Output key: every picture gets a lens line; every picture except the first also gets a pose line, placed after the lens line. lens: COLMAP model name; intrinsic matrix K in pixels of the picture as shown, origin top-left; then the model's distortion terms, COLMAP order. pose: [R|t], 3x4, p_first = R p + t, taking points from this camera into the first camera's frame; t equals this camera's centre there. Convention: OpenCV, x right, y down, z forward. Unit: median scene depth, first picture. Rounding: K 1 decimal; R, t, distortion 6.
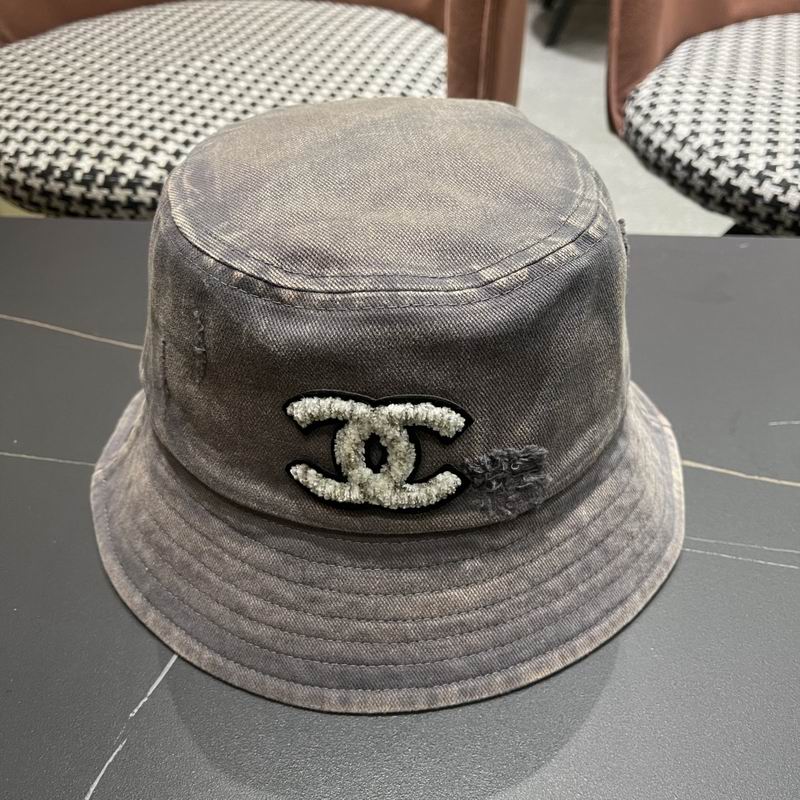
lens RADIAL K [[832.7, 0, 396.5], [0, 832.7, 410.6], [0, 0, 1]] dist [0.013876, 0.000000]
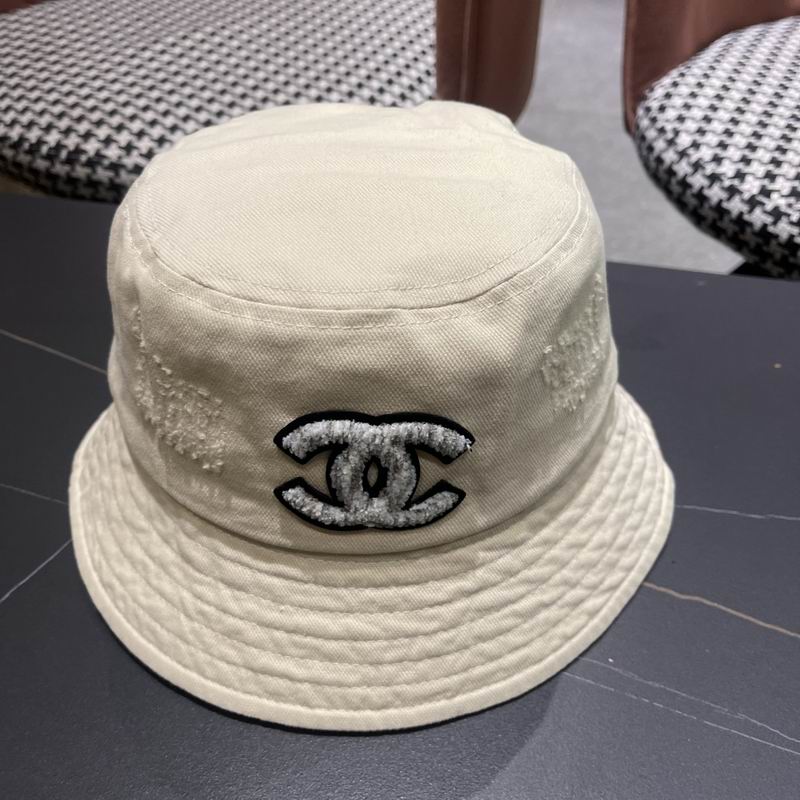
lens RADIAL K [[832.7, 0, 396.0], [0, 832.7, 403.9], [0, 0, 1]] dist [0.013876, 0.000000]
pose [[0.985741, 0.104954, -0.131529, 0.190861], [-0.098867, 0.993741, 0.051998, -0.070737], [0.136163, -0.038252, 0.989948, 0.055303]]
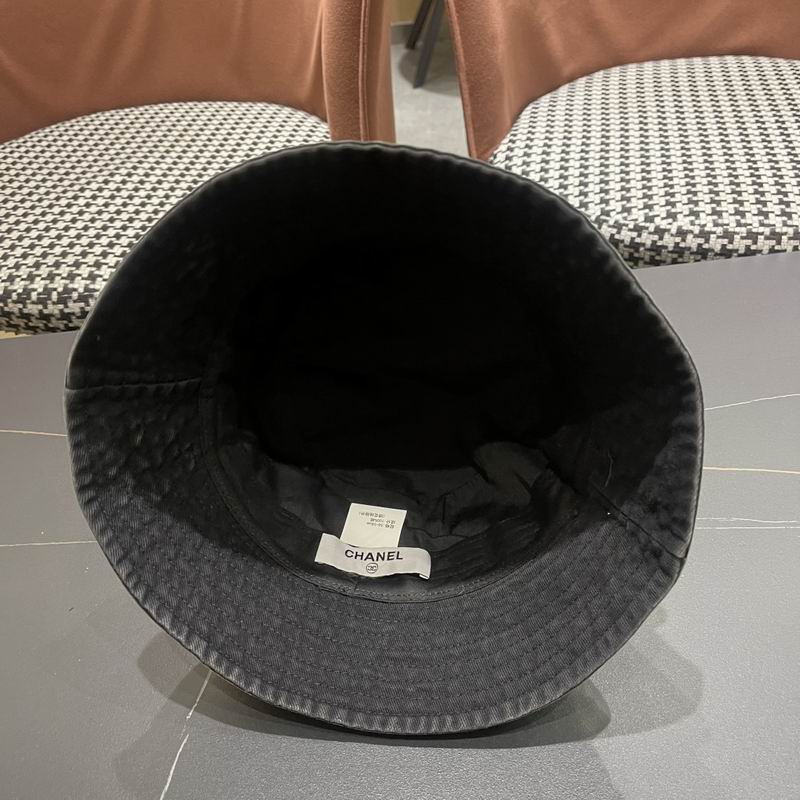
lens RADIAL K [[832.7, 0, 404.8], [0, 832.7, 406.9], [0, 0, 1]] dist [0.013876, 0.000000]
pose [[0.983444, -0.153128, 0.096898, -0.010829], [0.155746, 0.987595, -0.020008, -0.025329], [-0.092632, 0.034769, 0.995093, -0.189397]]
